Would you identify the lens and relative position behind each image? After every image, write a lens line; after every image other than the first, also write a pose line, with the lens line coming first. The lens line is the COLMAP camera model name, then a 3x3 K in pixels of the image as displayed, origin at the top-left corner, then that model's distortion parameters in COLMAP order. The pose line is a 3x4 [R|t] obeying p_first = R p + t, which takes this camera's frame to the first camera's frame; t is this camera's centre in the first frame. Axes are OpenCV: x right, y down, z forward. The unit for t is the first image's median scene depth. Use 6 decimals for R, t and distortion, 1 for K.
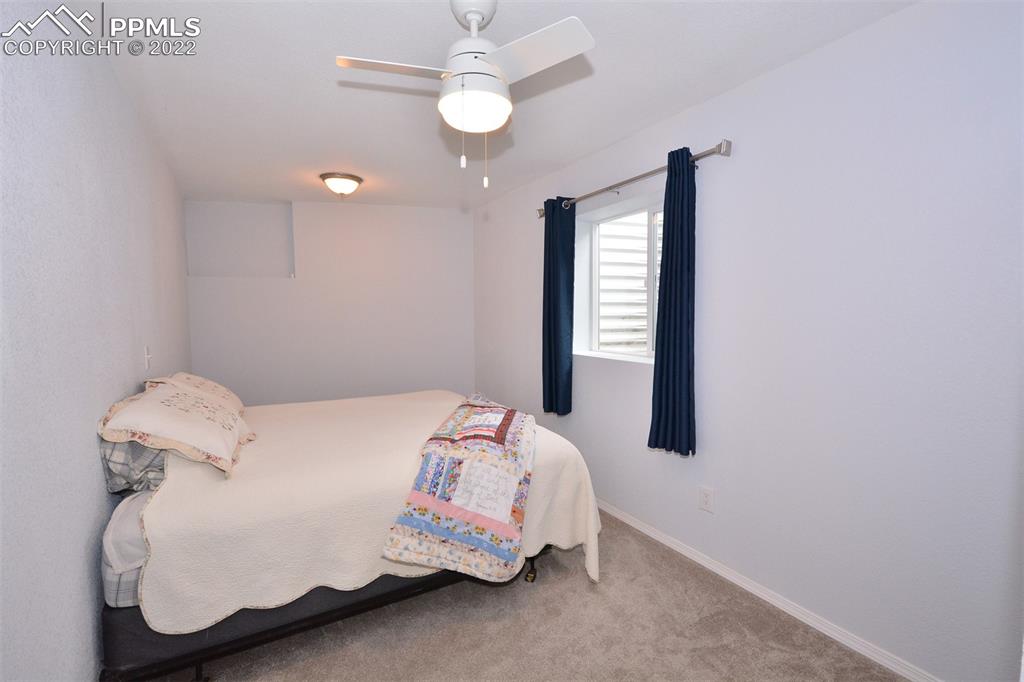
lens RADIAL K [[448.8, 0, 508.0], [0, 448.8, 350.6], [0, 0, 1]] dist [-0.001285, -0.000561]
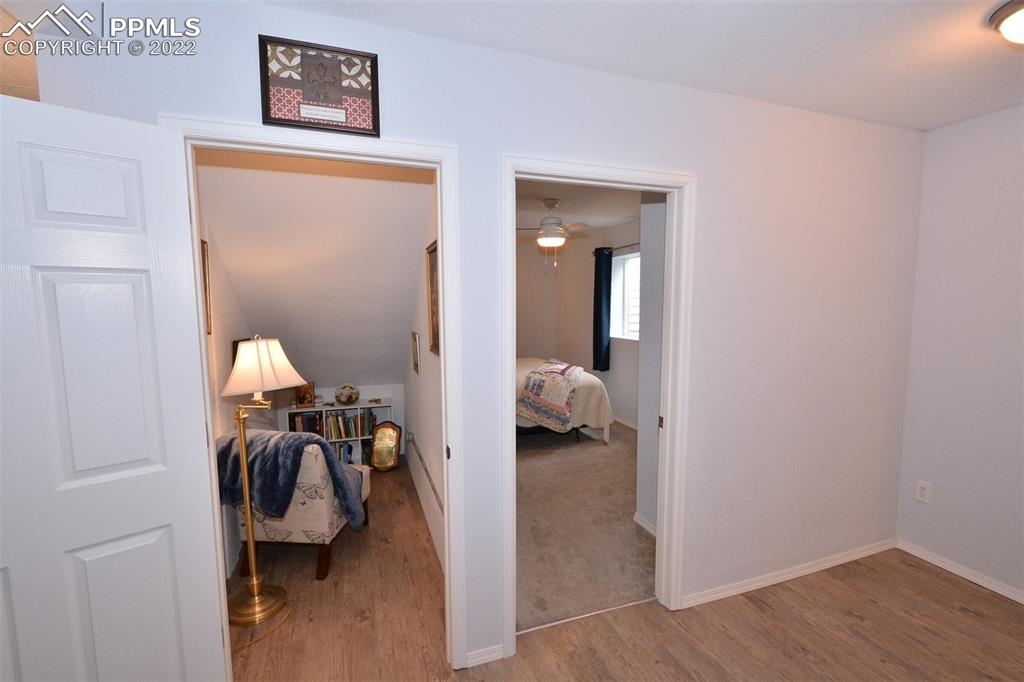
lens RADIAL K [[448.8, 0, 508.0], [0, 448.8, 350.6], [0, 0, 1]] dist [-0.001285, -0.000561]
pose [[0.981559, 0.016198, -0.190473, 0.139711], [-0.012304, 0.999691, 0.021610, 0.043938], [0.190764, -0.018868, 0.981455, -1.210766]]
